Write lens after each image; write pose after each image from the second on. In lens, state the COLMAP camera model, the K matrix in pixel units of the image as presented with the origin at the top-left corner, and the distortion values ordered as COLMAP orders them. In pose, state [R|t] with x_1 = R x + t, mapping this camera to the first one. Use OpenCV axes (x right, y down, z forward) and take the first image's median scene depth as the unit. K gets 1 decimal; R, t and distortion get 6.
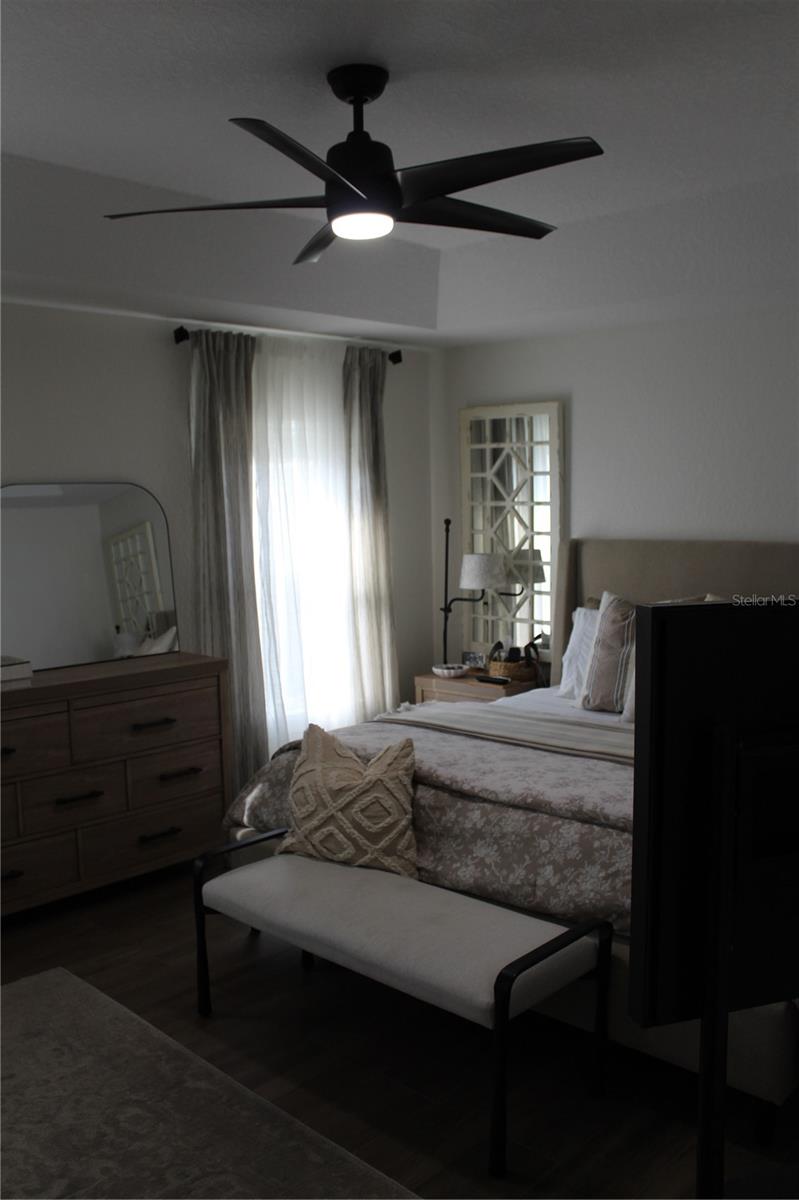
lens RADIAL K [[1049.4, 0, 399.9], [0, 1049.4, 594.1], [0, 0, 1]] dist [-0.158680, 0.142821]
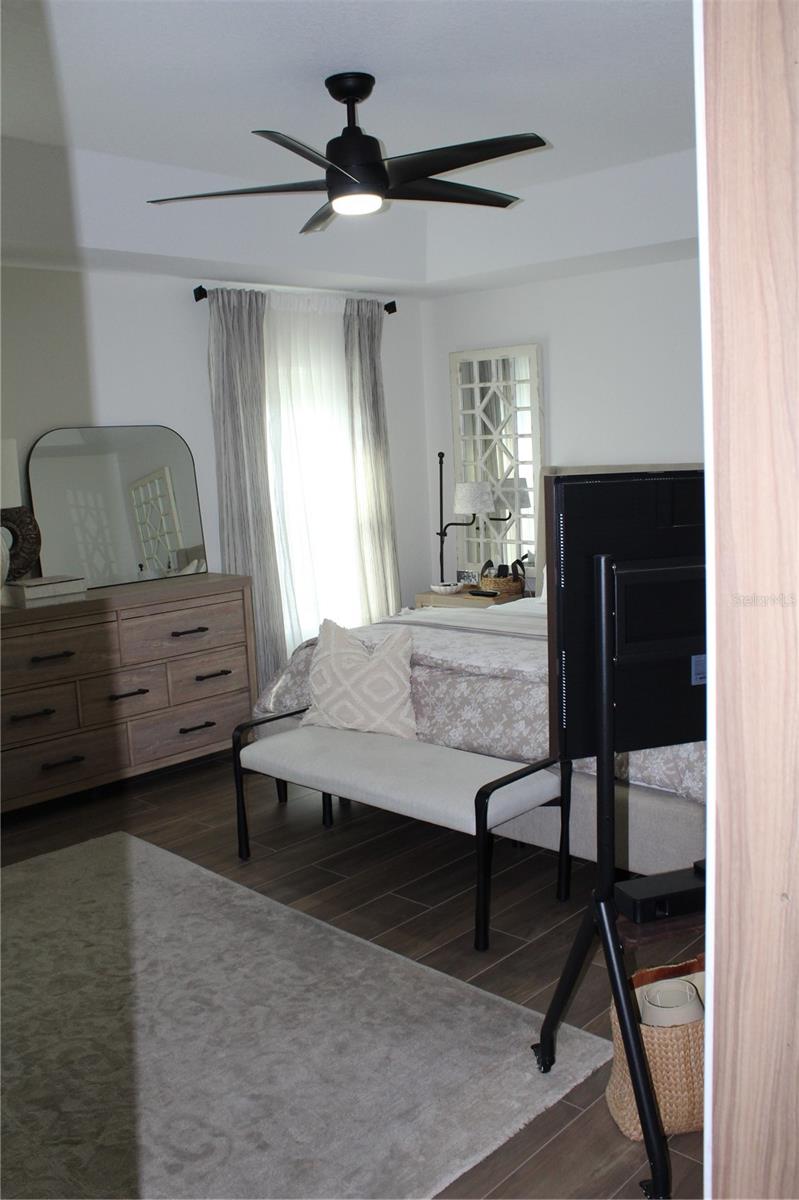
lens RADIAL K [[1049.4, 0, 398.2], [0, 1049.4, 601.0], [0, 0, 1]] dist [-0.158680, 0.142821]
pose [[0.999663, -0.024450, -0.008707, 0.007789], [0.024896, 0.998153, 0.055408, 0.033059], [0.007336, -0.055606, 0.998426, -0.167486]]
